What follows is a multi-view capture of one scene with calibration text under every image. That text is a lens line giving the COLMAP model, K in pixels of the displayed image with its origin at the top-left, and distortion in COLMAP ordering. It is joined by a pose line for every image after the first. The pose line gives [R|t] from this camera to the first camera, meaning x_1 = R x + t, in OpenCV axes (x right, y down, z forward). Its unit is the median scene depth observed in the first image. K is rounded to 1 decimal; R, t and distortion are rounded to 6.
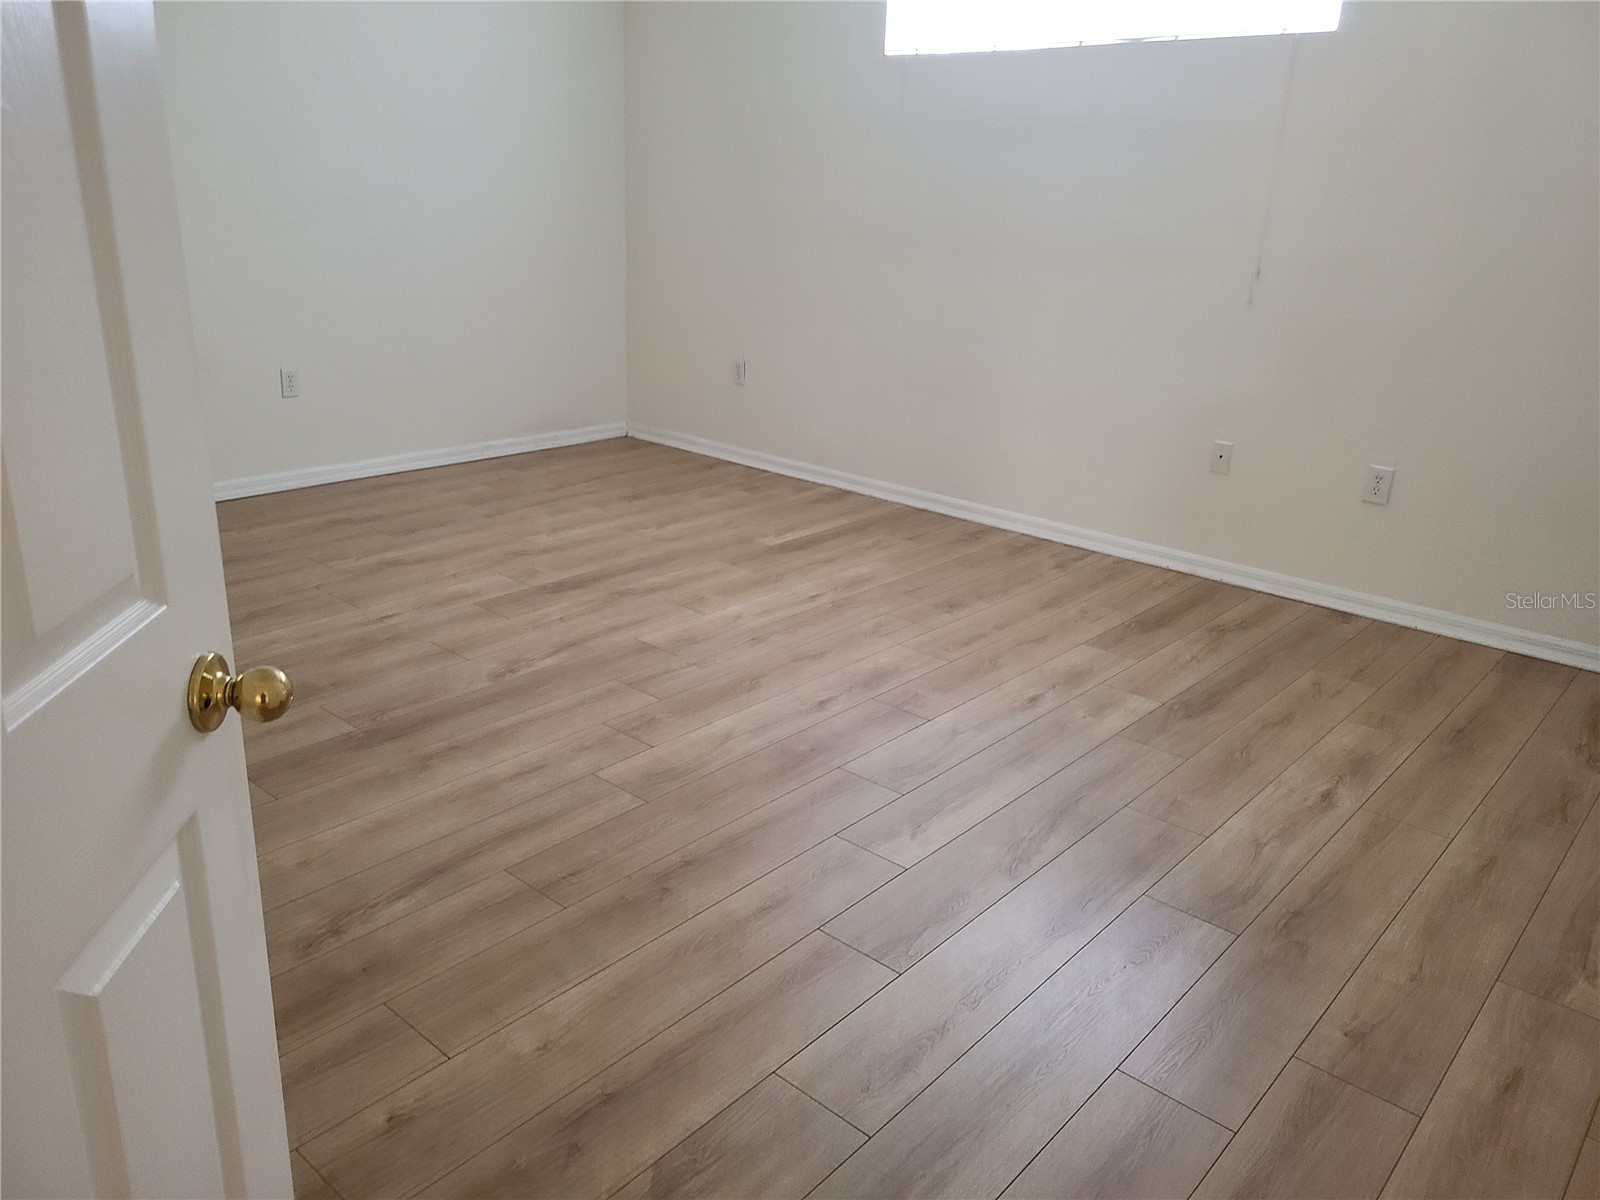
lens RADIAL K [[1208.2, 0, 795.8], [0, 1208.2, 598.8], [0, 0, 1]] dist [0.042005, -0.004151]
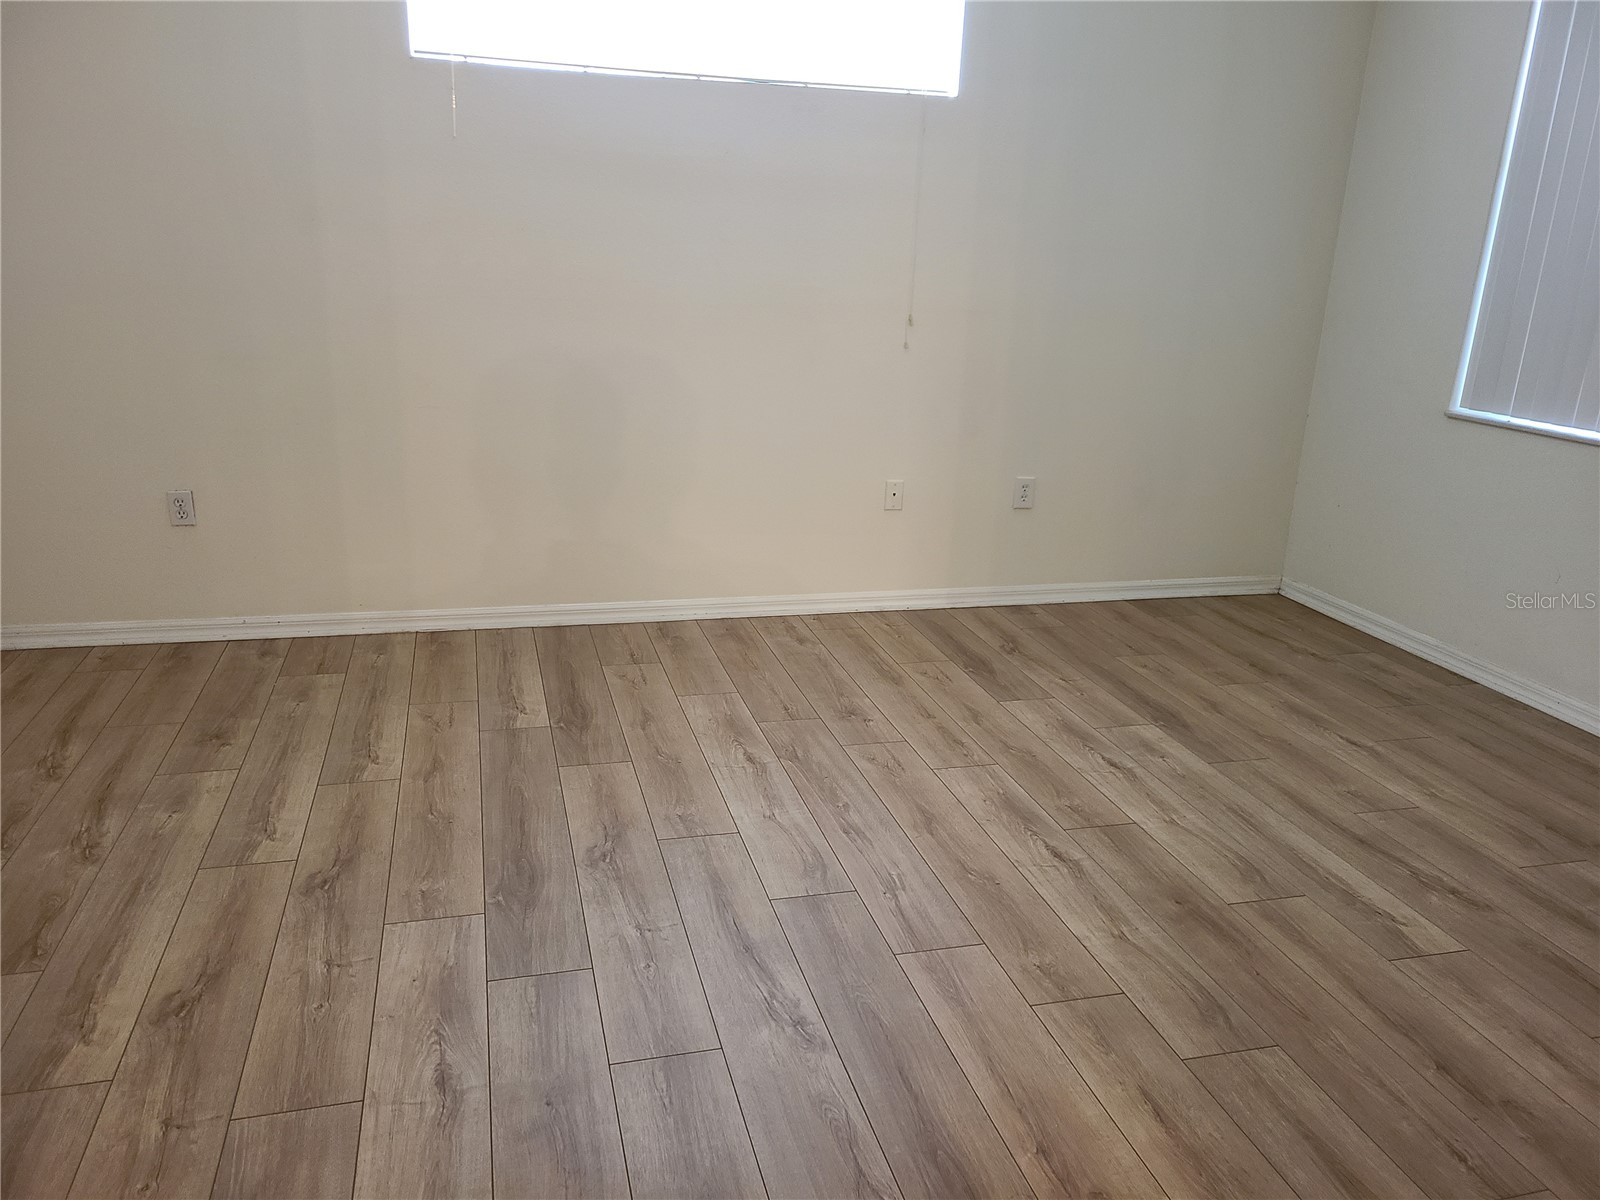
lens RADIAL K [[1208.2, 0, 797.8], [0, 1208.2, 601.3], [0, 0, 1]] dist [0.042005, -0.004151]
pose [[0.549995, -0.257663, 0.794428, -0.575260], [0.258736, 0.956988, 0.131260, -0.199125], [-0.794079, 0.133355, 0.593005, 0.496017]]
